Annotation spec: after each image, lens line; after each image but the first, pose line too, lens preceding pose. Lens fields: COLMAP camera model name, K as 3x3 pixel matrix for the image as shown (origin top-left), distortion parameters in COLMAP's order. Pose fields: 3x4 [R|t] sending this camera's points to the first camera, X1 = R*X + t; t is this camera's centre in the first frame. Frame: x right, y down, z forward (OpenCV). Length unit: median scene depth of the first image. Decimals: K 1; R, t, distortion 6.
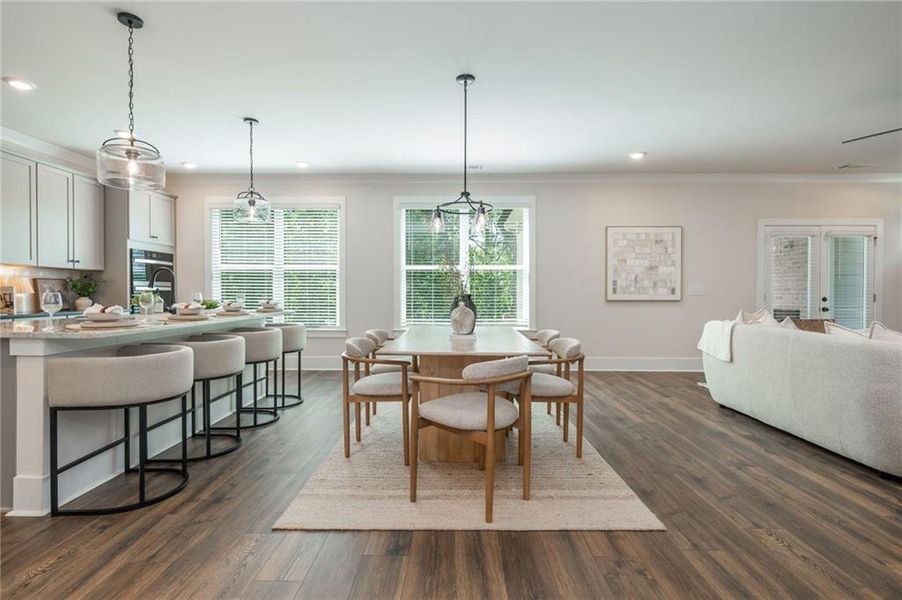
lens RADIAL K [[439.4, 0, 441.0], [0, 439.4, 298.0], [0, 0, 1]] dist [0.001718, -0.015232]
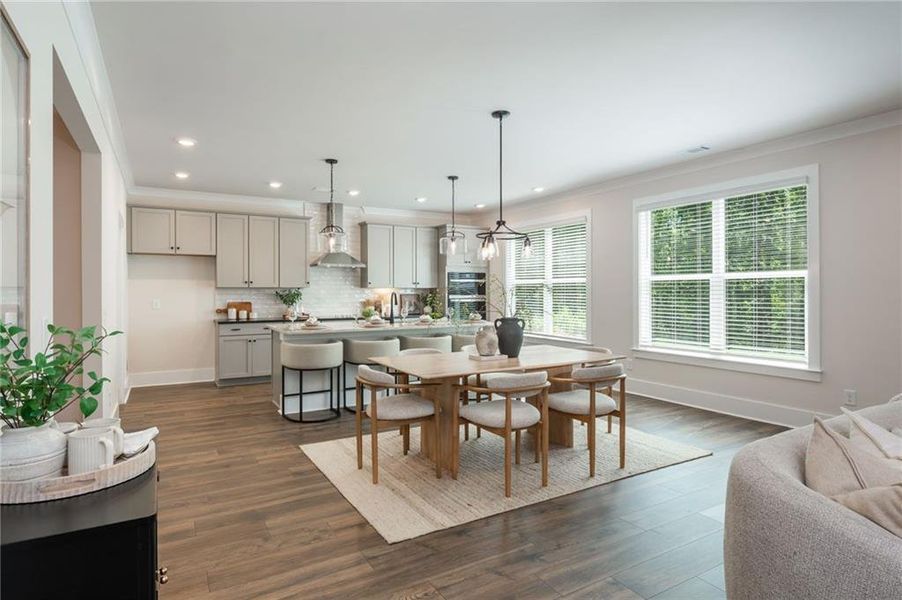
lens RADIAL K [[469.9, 0, 428.8], [0, 469.9, 294.5], [0, 0, 1]] dist [0.002625, -0.000149]
pose [[0.505729, 0.002205, -0.862690, 0.553005], [-0.003553, 0.999994, 0.000473, -0.039239], [0.862685, 0.002826, 0.505733, 0.162949]]
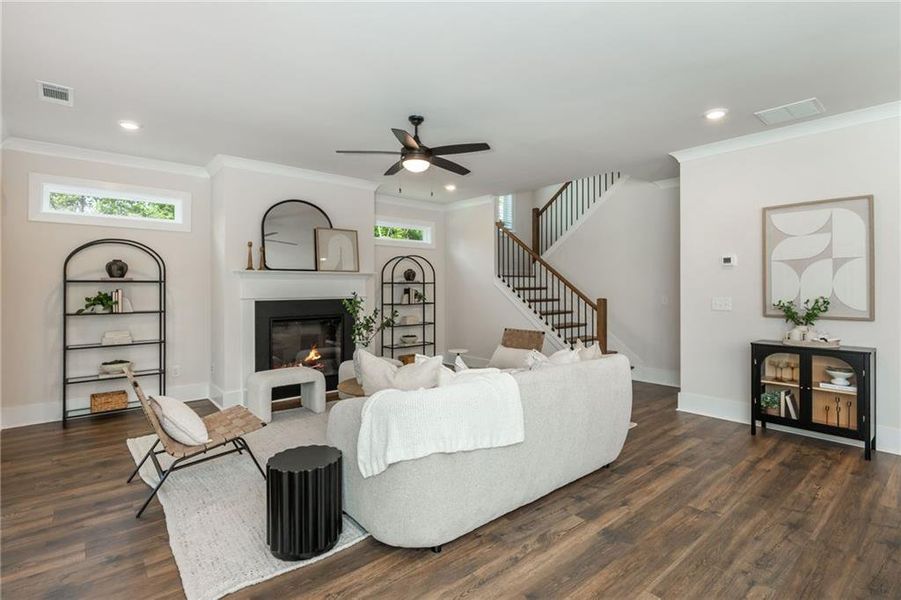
lens RADIAL K [[457.8, 0, 446.9], [0, 457.8, 293.8], [0, 0, 1]] dist [-0.001271, -0.000997]
pose [[-0.684418, 0.000632, 0.729090, 0.170036], [0.016260, 0.999764, 0.014397, -0.041243], [-0.728909, 0.021709, -0.684266, 0.947356]]
